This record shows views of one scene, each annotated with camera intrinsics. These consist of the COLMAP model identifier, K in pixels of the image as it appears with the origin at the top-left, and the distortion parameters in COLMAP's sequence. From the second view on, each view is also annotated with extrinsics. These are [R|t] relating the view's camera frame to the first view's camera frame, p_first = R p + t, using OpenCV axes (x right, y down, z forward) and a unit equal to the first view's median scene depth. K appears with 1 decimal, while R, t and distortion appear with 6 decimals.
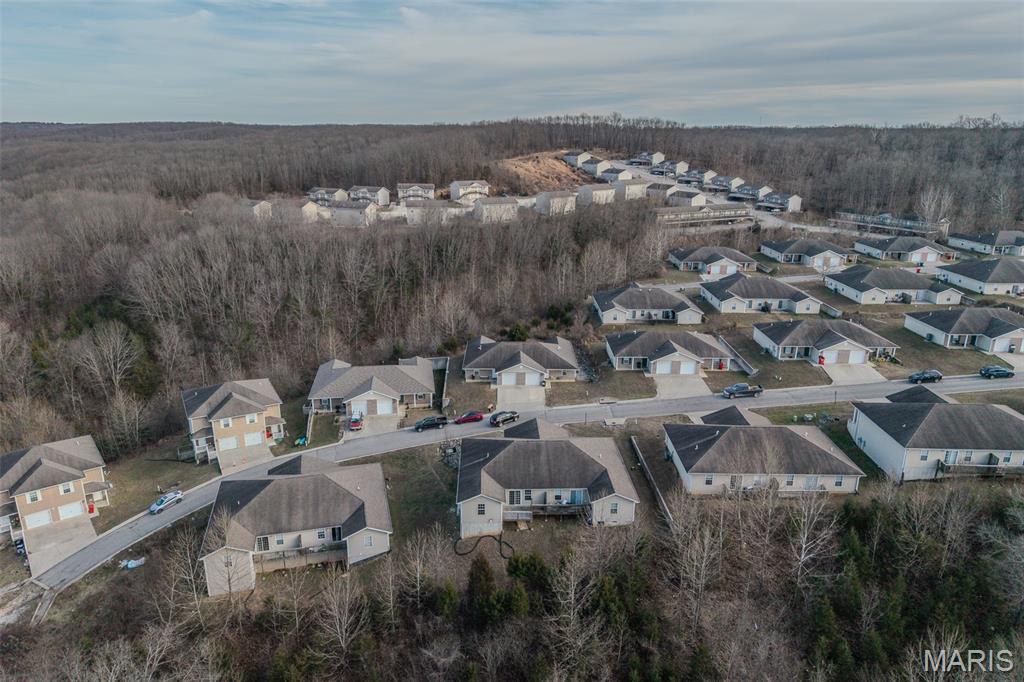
lens RADIAL K [[682.9, 0, 513.9], [0, 682.9, 346.7], [0, 0, 1]] dist [0.039325, -0.045684]
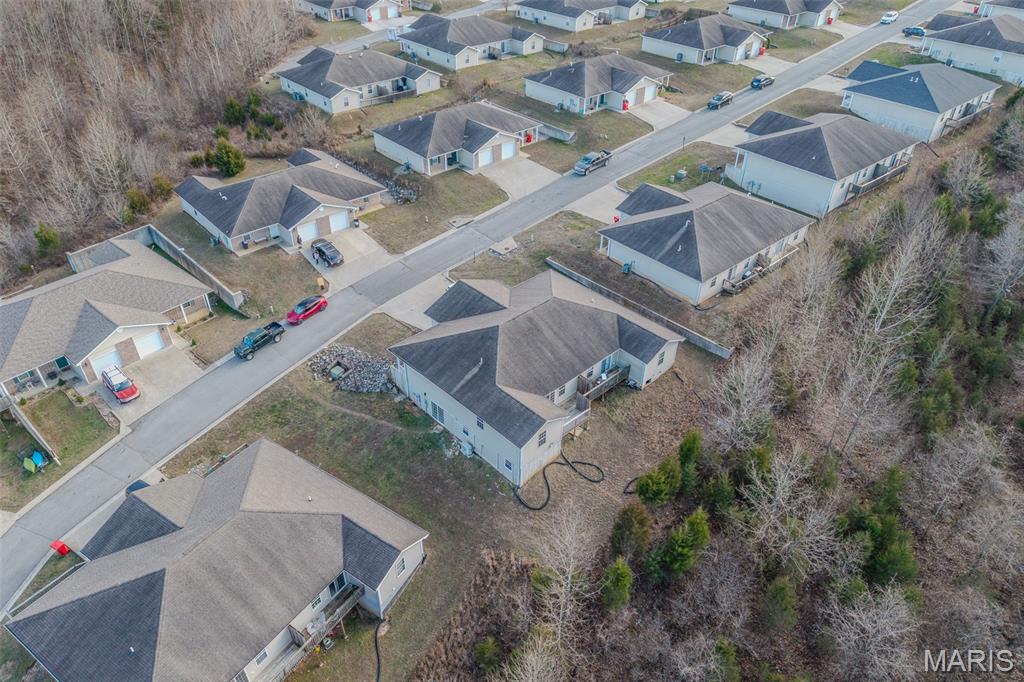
lens RADIAL K [[682.9, 0, 513.9], [0, 682.9, 346.7], [0, 0, 1]] dist [0.039325, -0.045684]
pose [[0.751084, -0.396147, 0.528149, -0.259645], [0.195914, 0.897677, 0.394708, -0.078897], [-0.630469, -0.192987, 0.751841, 0.349789]]
